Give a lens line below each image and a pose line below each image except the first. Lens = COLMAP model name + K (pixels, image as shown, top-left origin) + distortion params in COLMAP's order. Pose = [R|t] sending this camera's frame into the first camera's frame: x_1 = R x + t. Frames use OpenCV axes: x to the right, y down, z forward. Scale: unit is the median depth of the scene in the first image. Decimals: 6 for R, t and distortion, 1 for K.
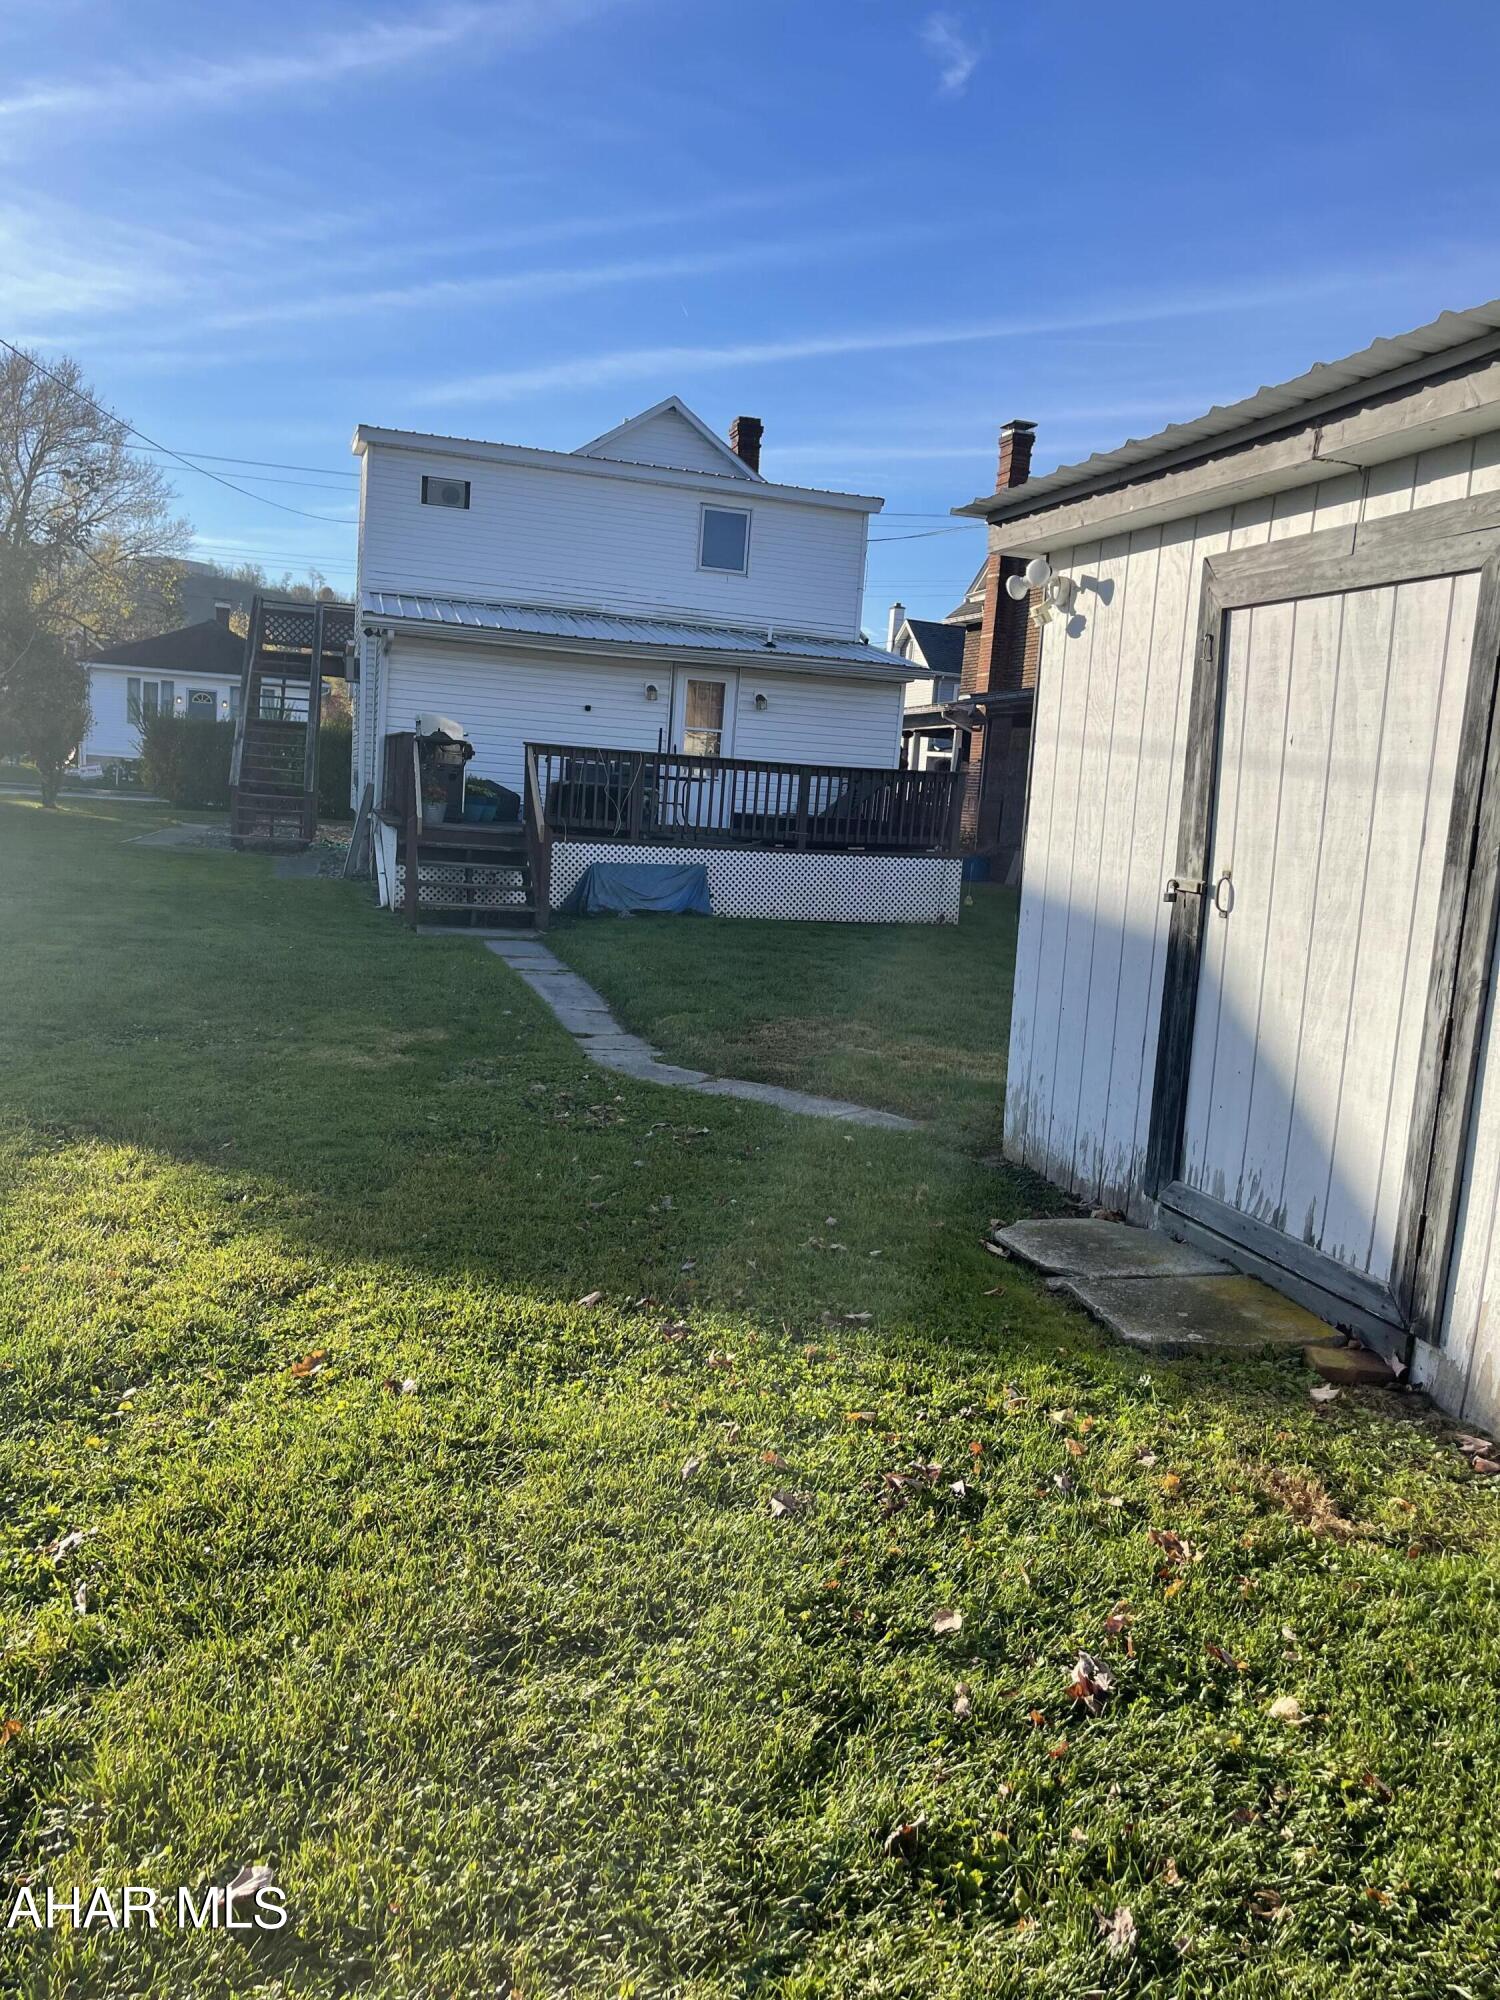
lens RADIAL K [[1519.7, 0, 748.8], [0, 1519.7, 1012.6], [0, 0, 1]] dist [0.025696, -0.031136]
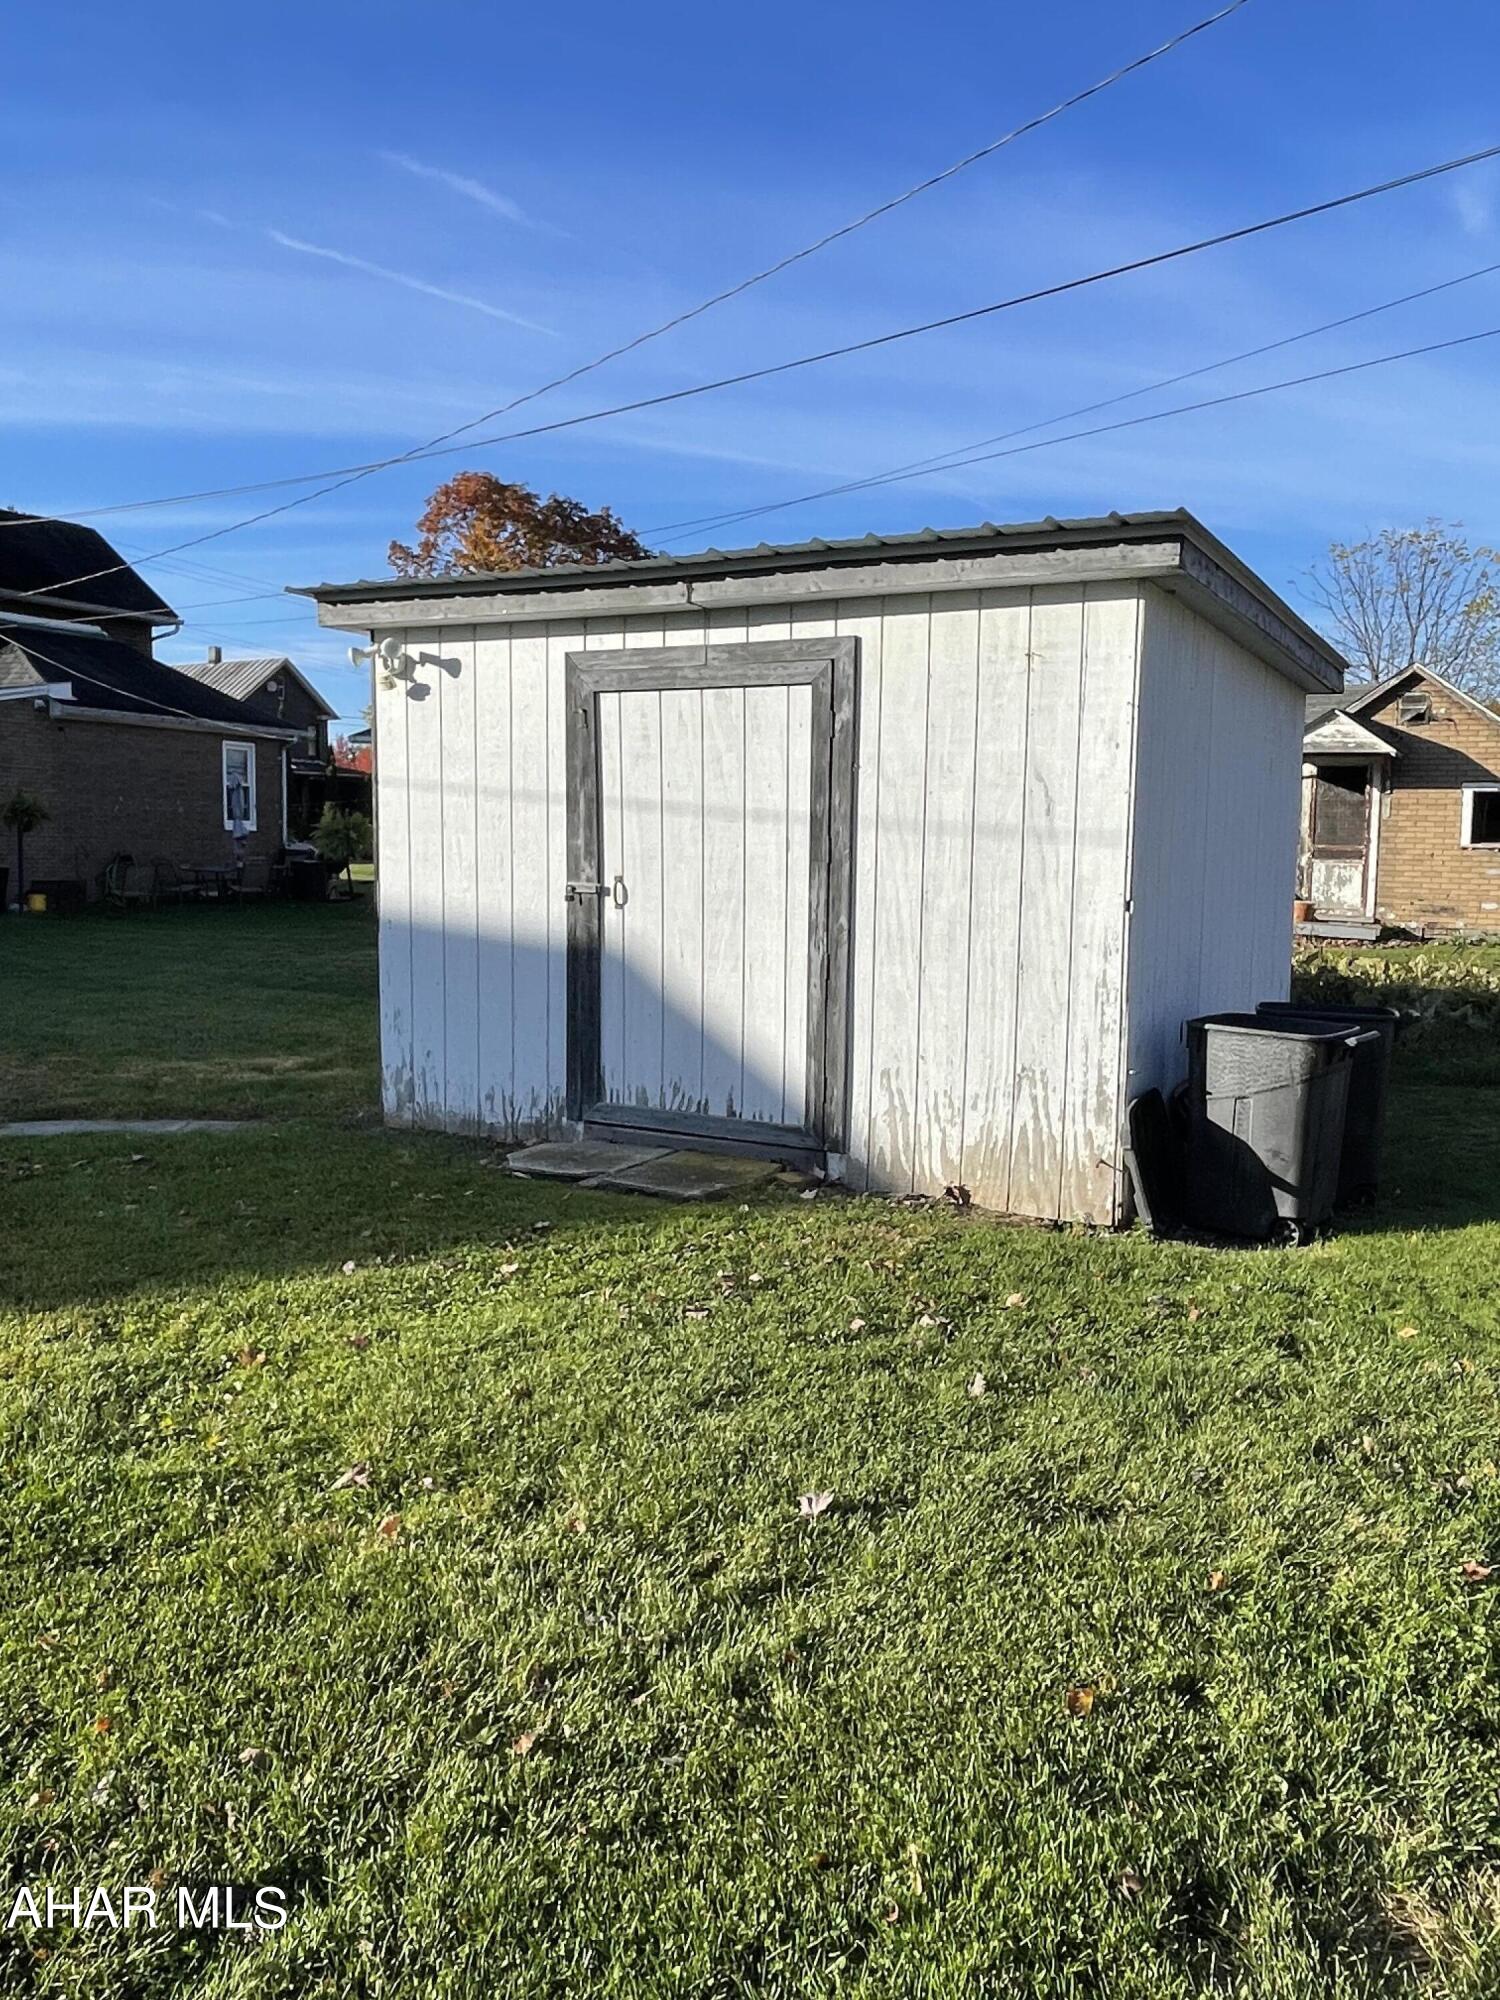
lens RADIAL K [[1519.7, 0, 761.4], [0, 1519.7, 991.0], [0, 0, 1]] dist [0.025696, -0.031136]
pose [[0.697721, -0.129340, 0.704597, -0.634715], [0.136153, 0.989580, 0.046828, -0.037183], [-0.703312, 0.063260, 0.708061, -0.092049]]
